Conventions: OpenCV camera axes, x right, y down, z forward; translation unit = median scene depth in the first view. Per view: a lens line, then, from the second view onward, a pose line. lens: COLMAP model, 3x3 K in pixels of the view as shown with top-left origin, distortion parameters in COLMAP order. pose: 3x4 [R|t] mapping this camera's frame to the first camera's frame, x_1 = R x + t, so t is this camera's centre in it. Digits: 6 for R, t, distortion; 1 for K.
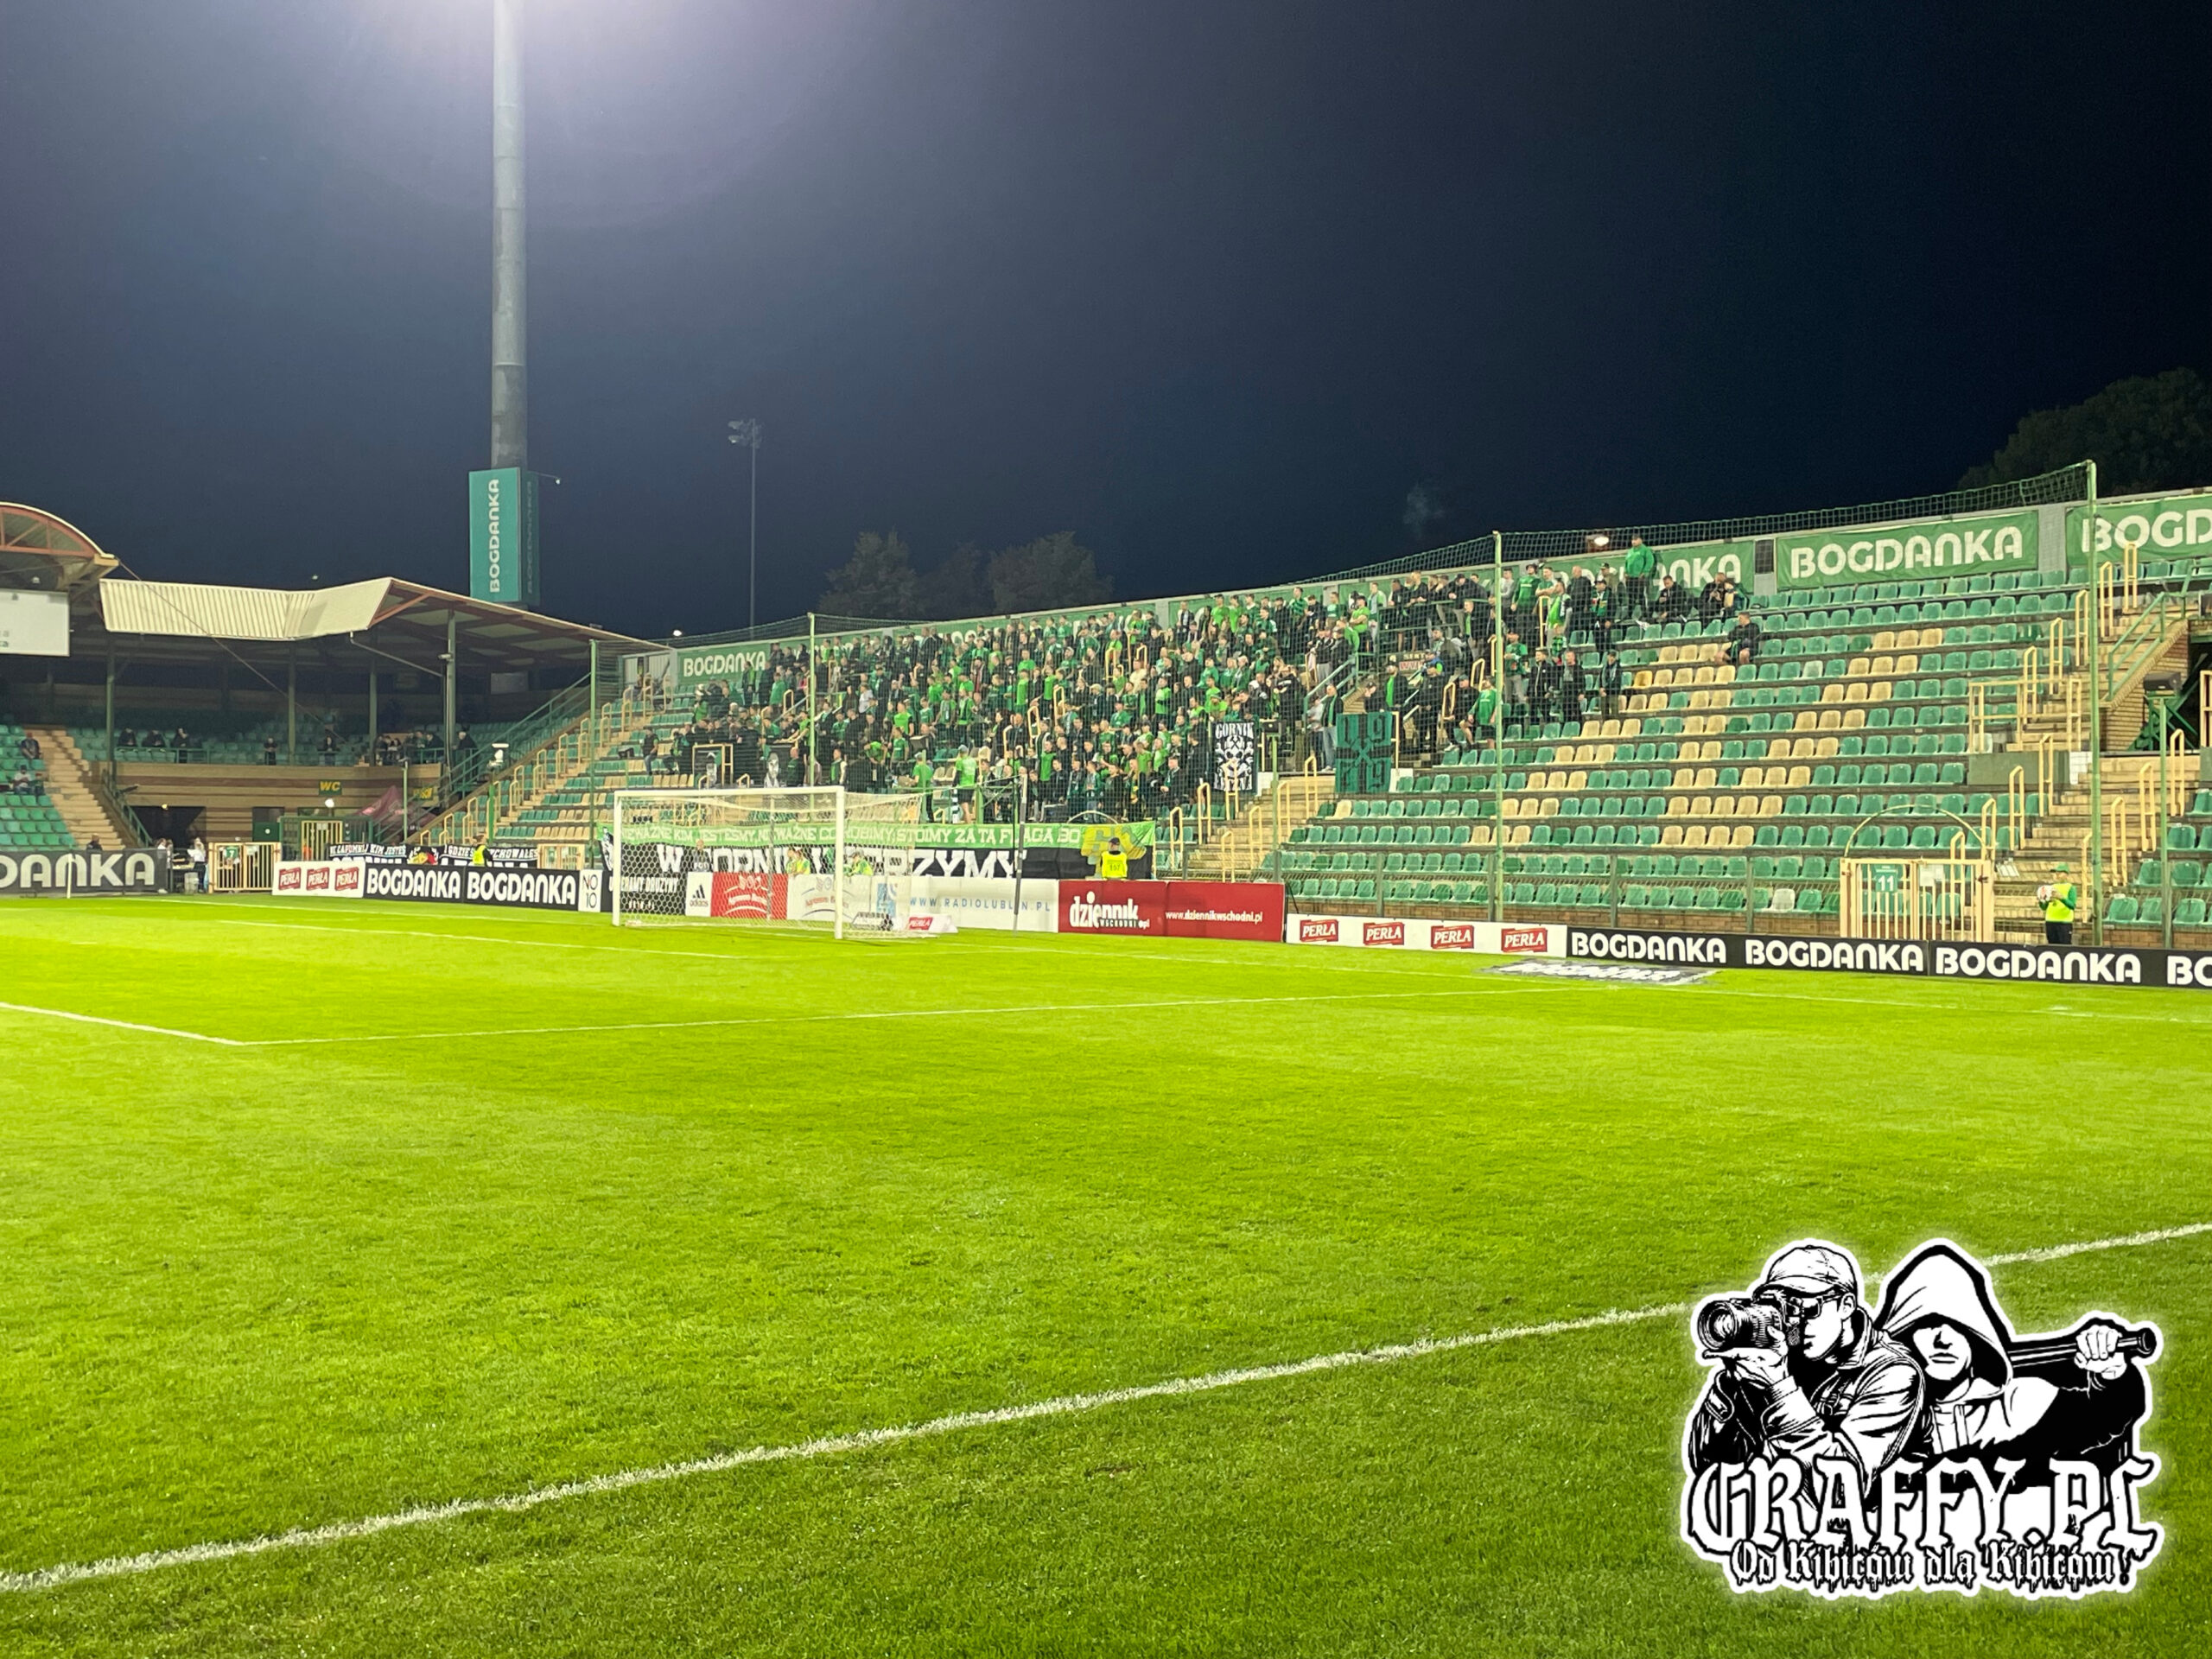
lens RADIAL K [[2652.3, 0, 1071.3], [0, 2652.3, 825.6], [0, 0, 1]] dist [0.062903, 0.000000]
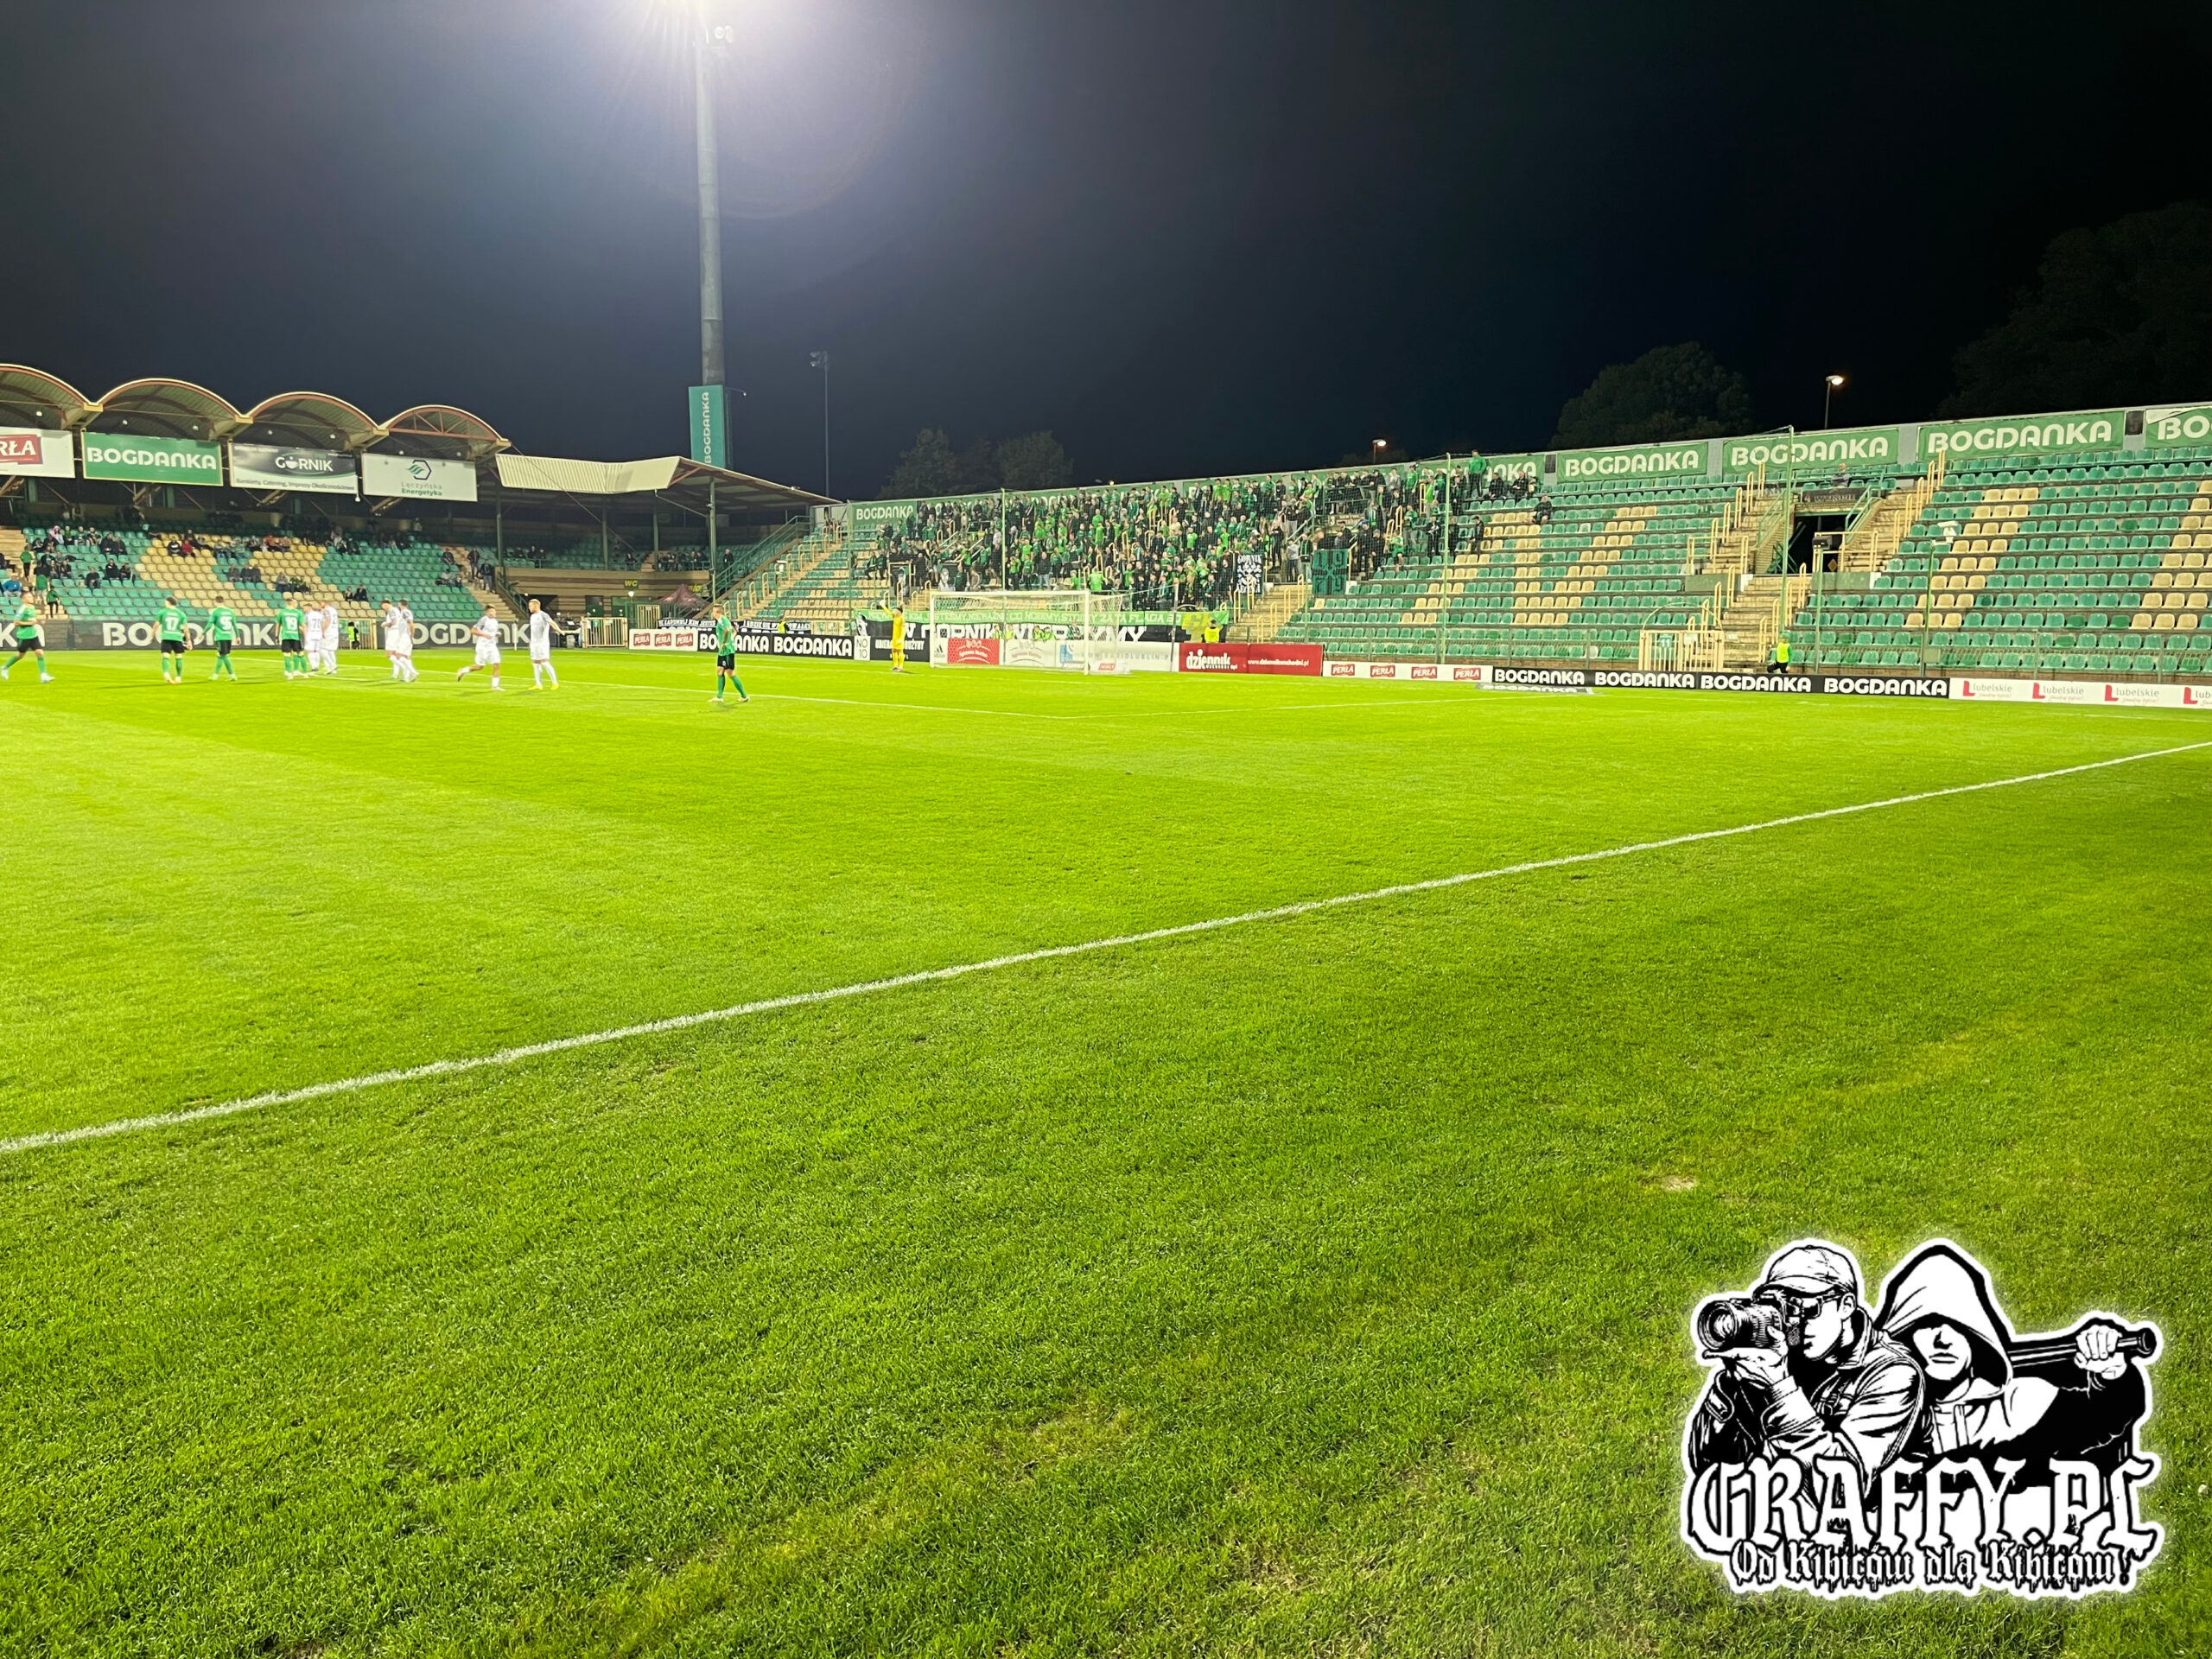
lens RADIAL K [[1663.7, 0, 1106.9], [0, 1663.7, 816.8], [0, 0, 1]] dist [0.089105, -0.108045]
pose [[0.994434, -0.009068, 0.104968, -0.177313], [-0.004034, 0.992282, 0.123938, -0.002288], [-0.105281, -0.123672, 0.986722, -0.143655]]
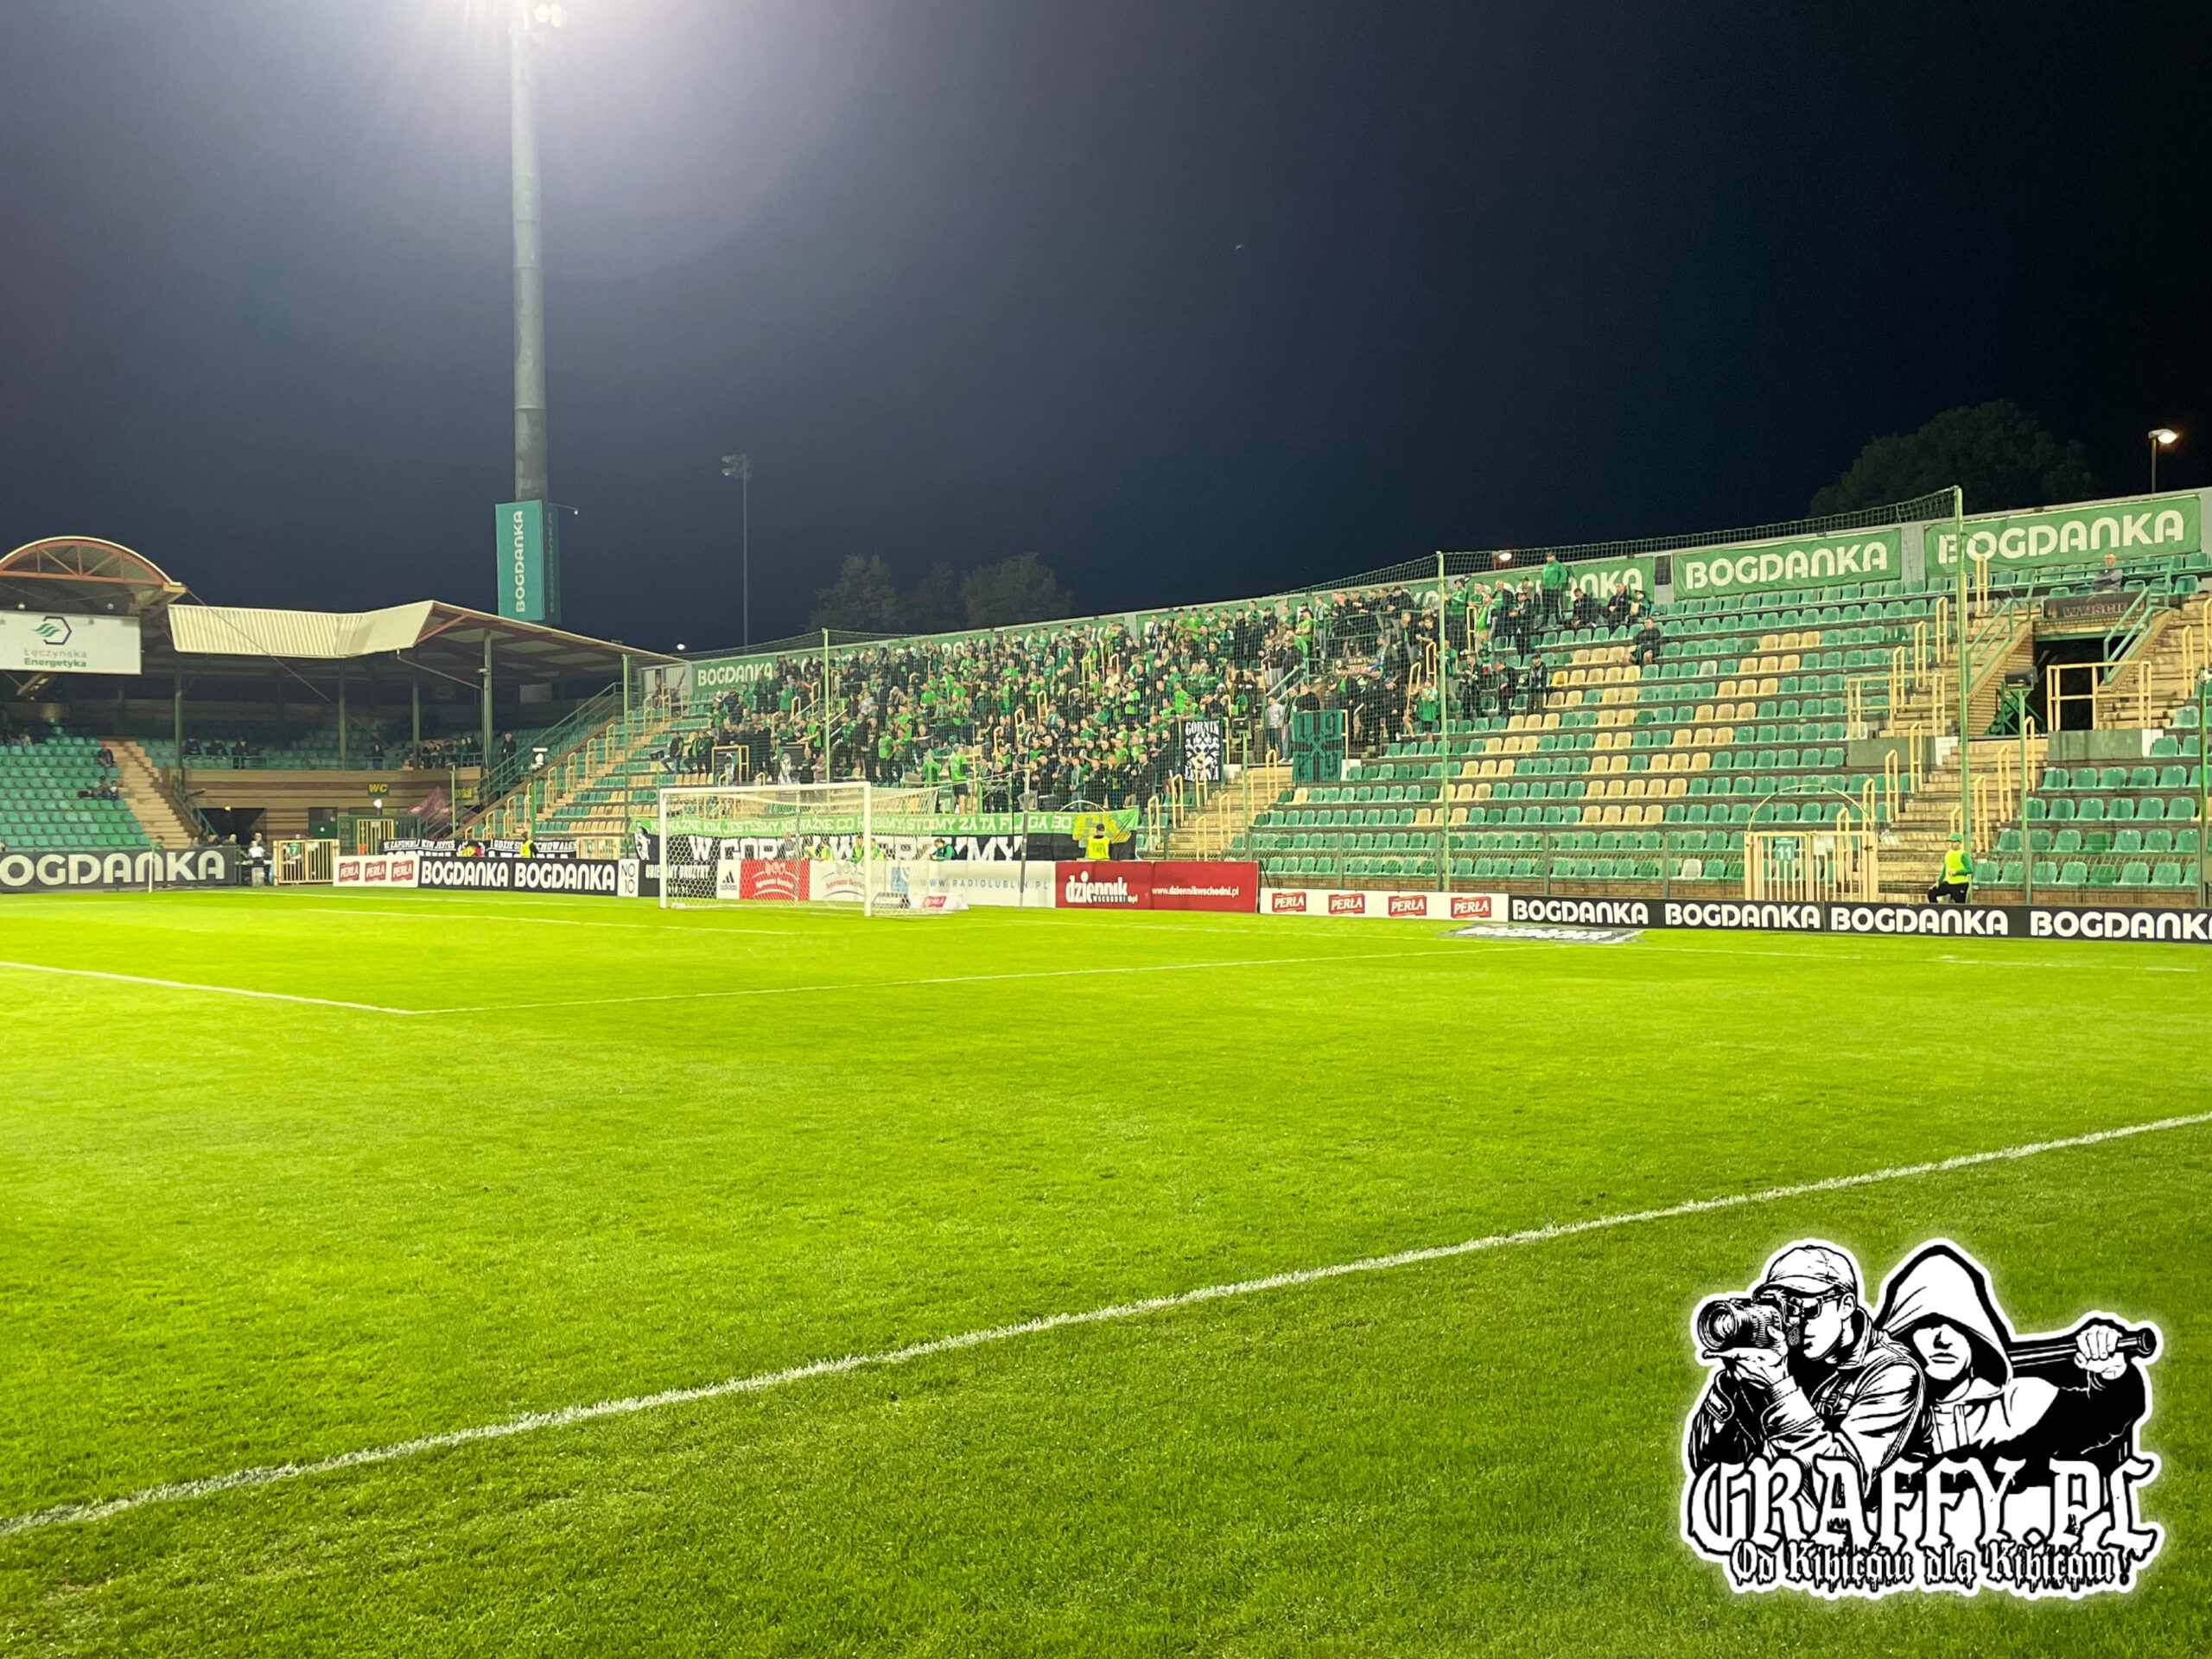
lens RADIAL K [[2370.7, 0, 1104.2], [0, 2370.7, 824.5], [0, 0, 1]] dist [0.062064, 0.000000]
pose [[0.999220, -0.014850, 0.036582, -0.020782], [0.014678, 0.999880, 0.004962, -0.000123], [-0.036651, -0.004422, 0.999318, -0.016949]]
